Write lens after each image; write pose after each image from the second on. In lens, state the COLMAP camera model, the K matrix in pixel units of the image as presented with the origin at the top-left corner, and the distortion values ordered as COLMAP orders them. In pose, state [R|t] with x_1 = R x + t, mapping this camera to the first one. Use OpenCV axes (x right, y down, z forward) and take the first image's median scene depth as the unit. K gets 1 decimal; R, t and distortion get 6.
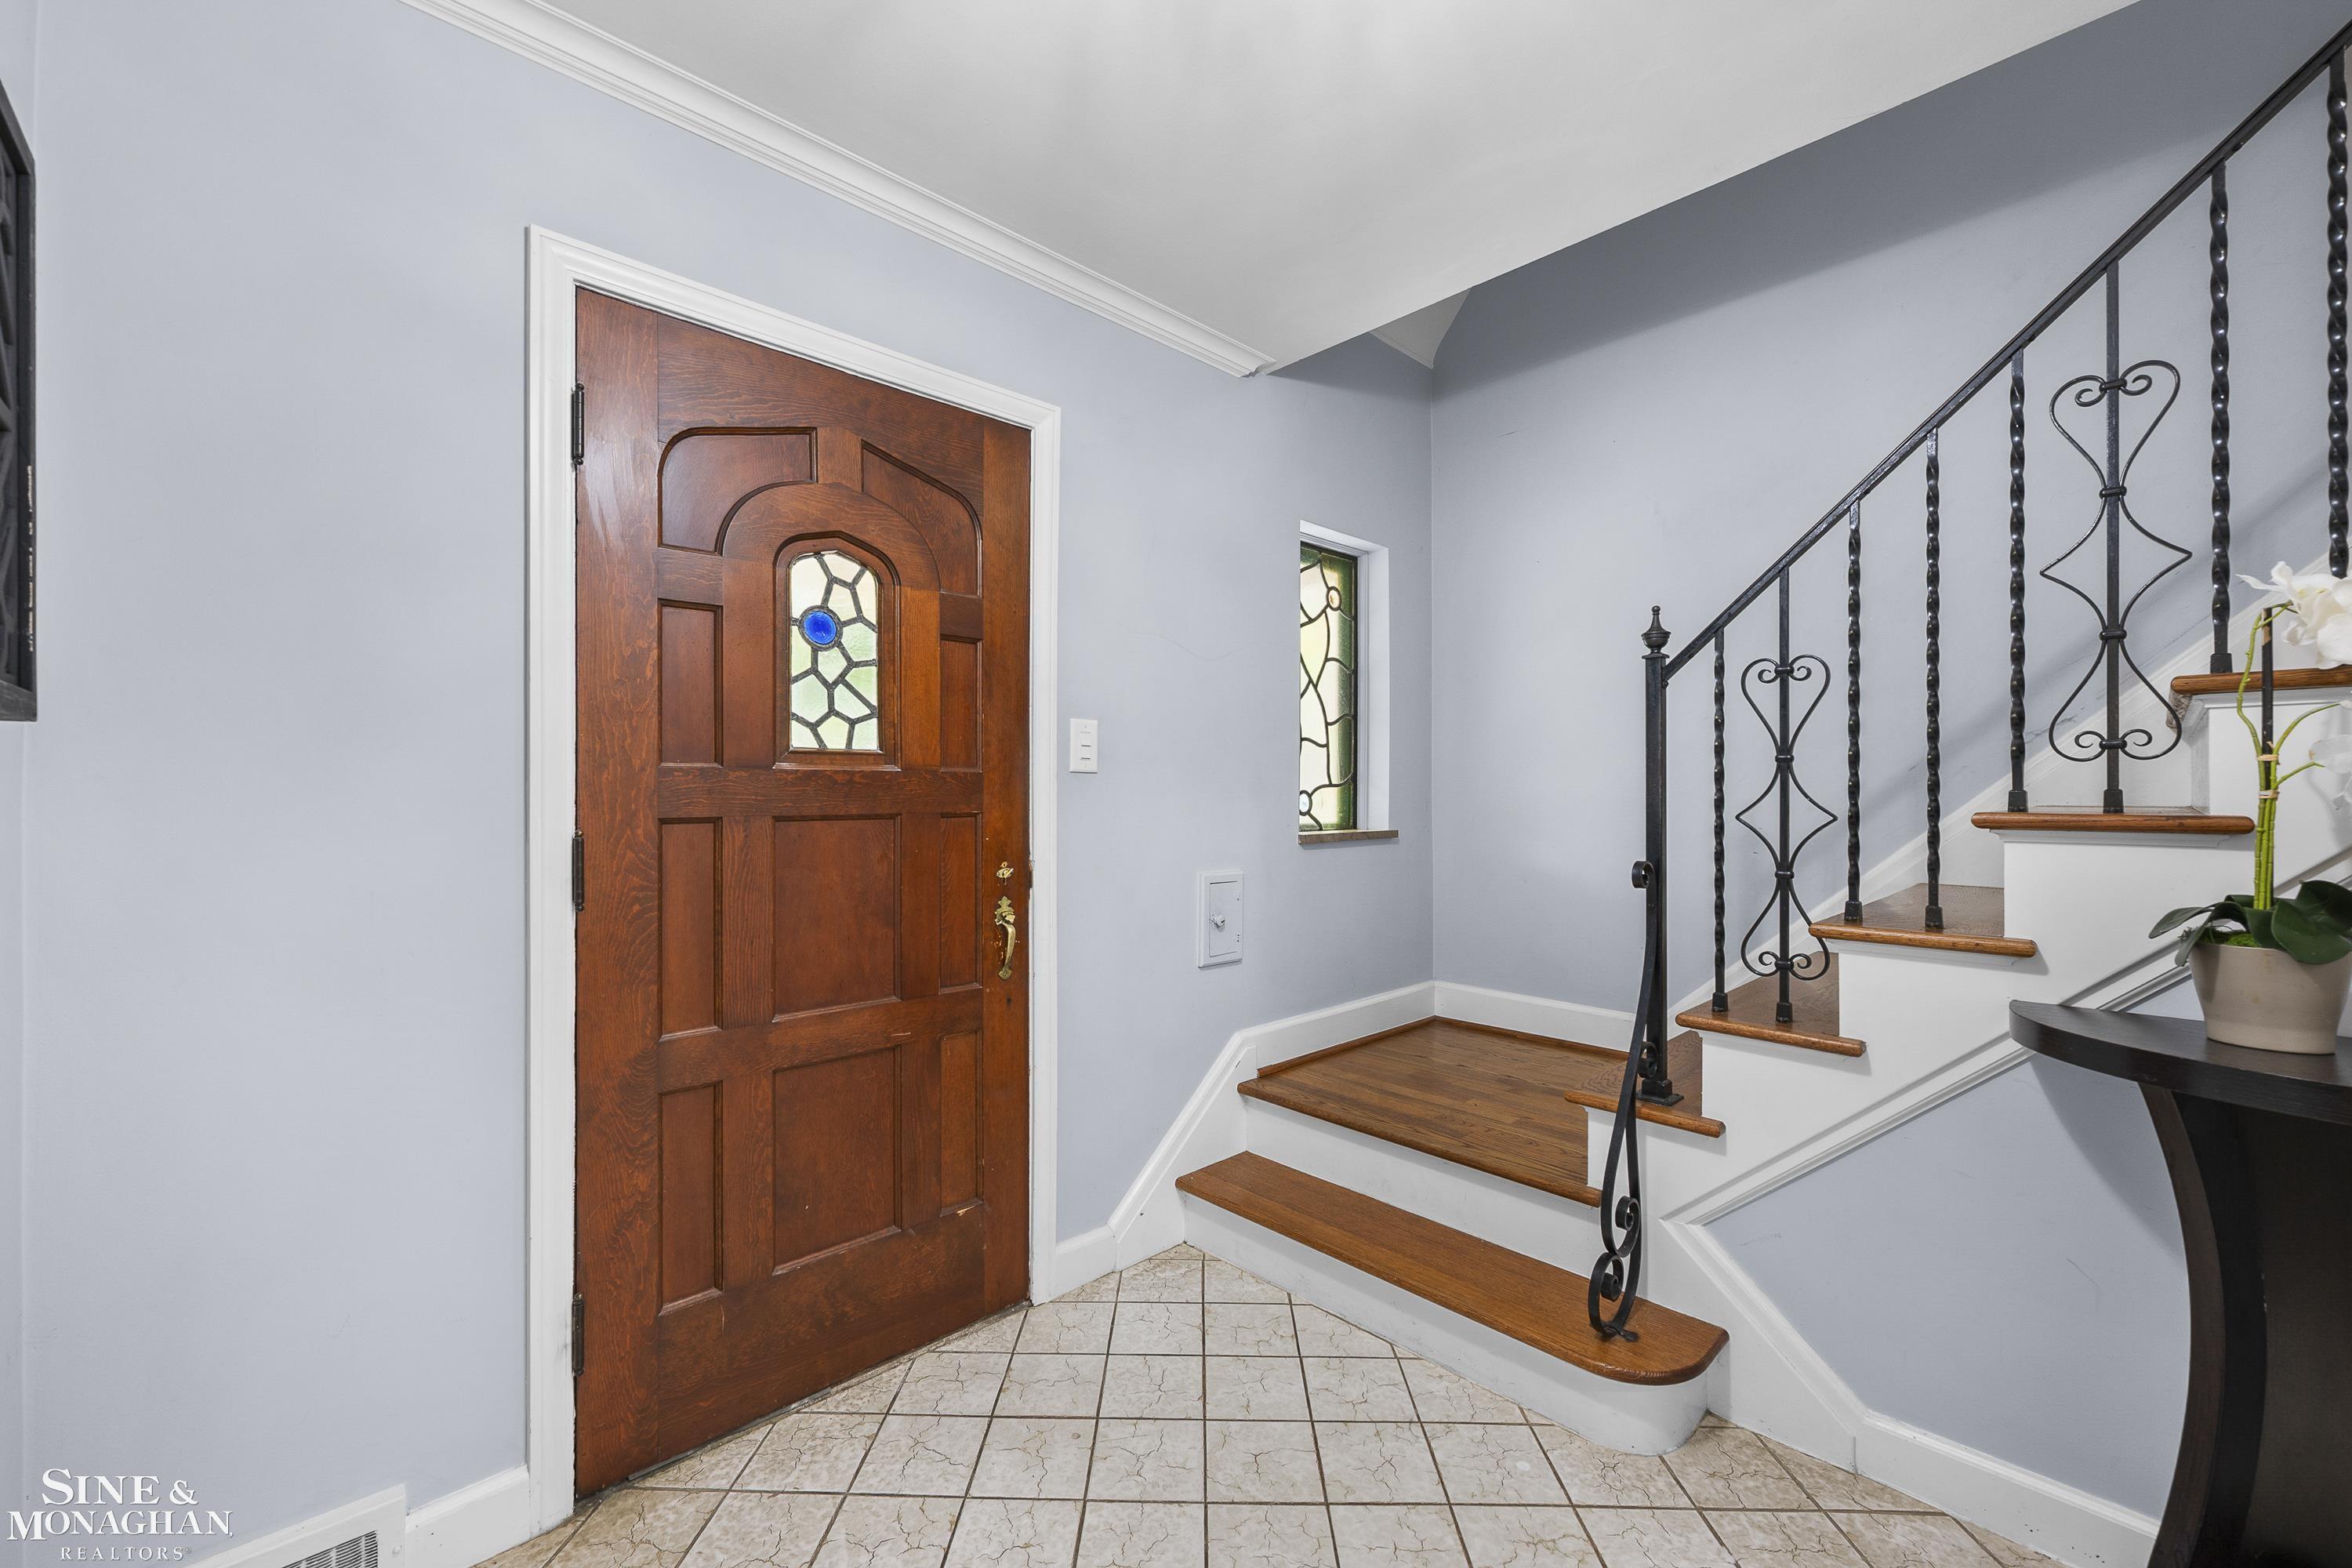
lens RADIAL K [[931.0, 0, 1172.6], [0, 931.0, 792.4], [0, 0, 1]] dist [-0.000492, -0.000058]
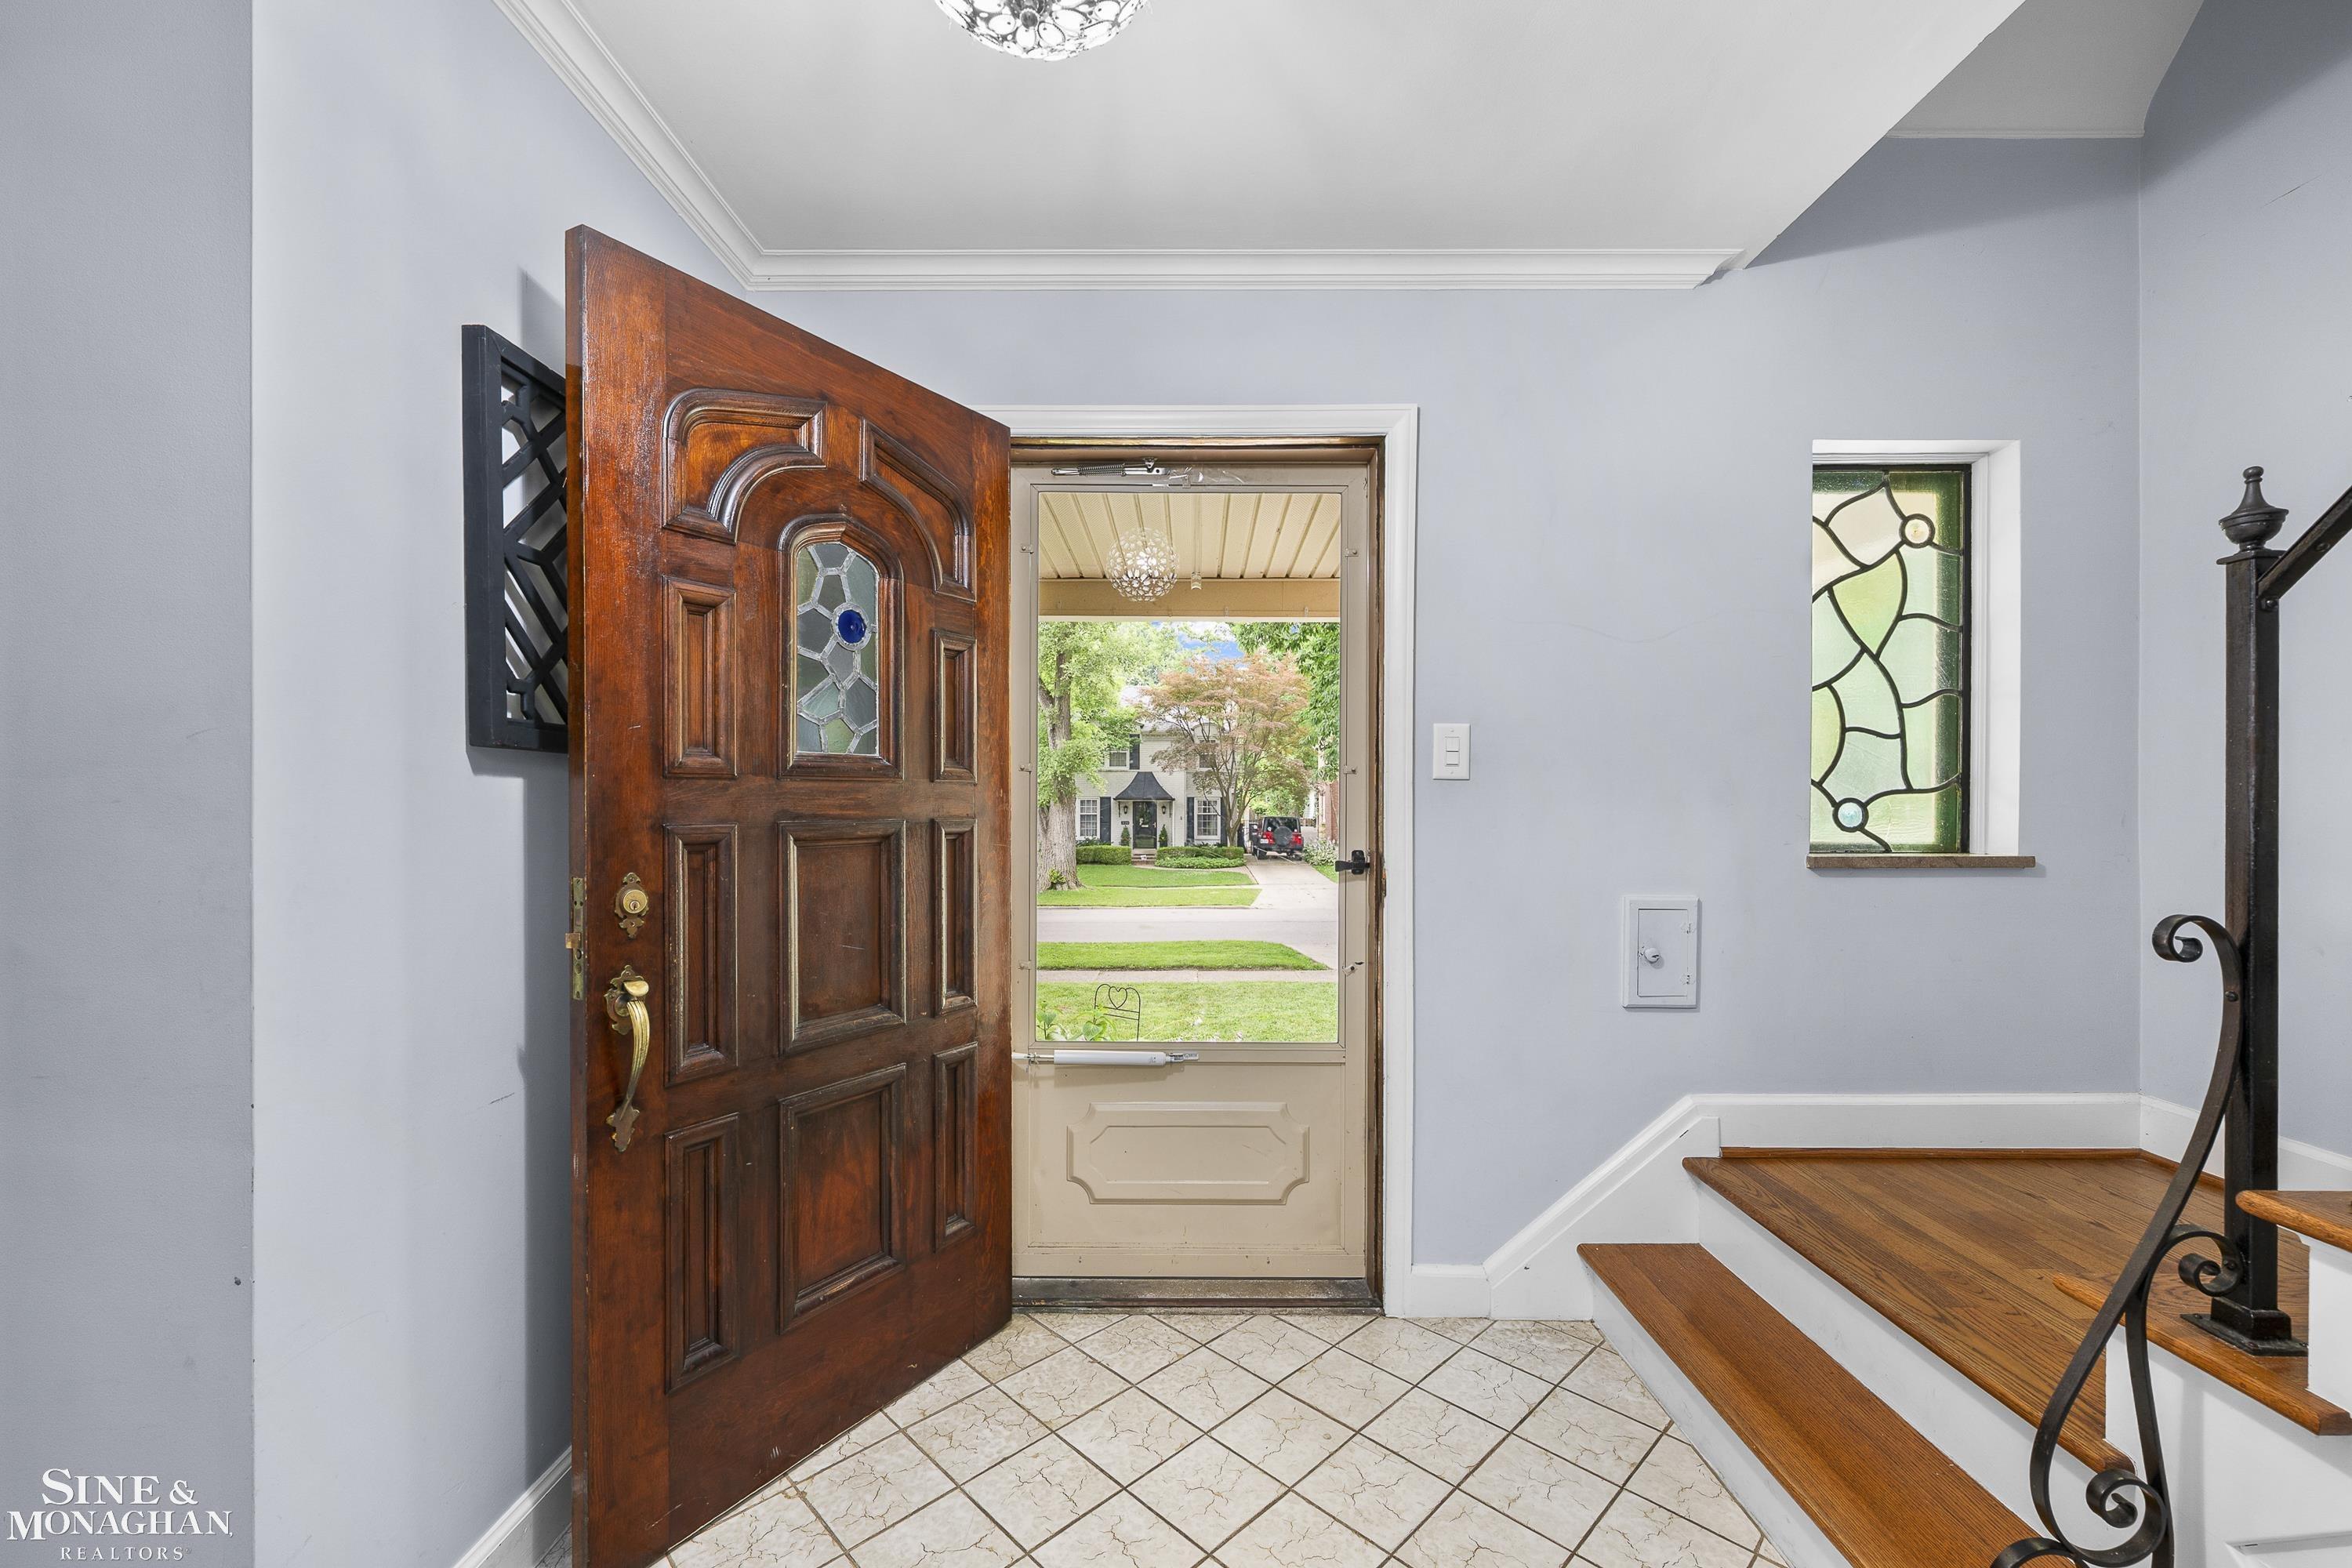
lens RADIAL K [[943.5, 0, 1181.8], [0, 943.5, 806.2], [0, 0, 1]] dist [-0.000957, -0.000126]
pose [[0.725279, 0.001920, -0.688452, 0.341825], [-0.000276, 0.999997, 0.002498, 0.003521], [0.688455, -0.001621, 0.725277, 0.105952]]
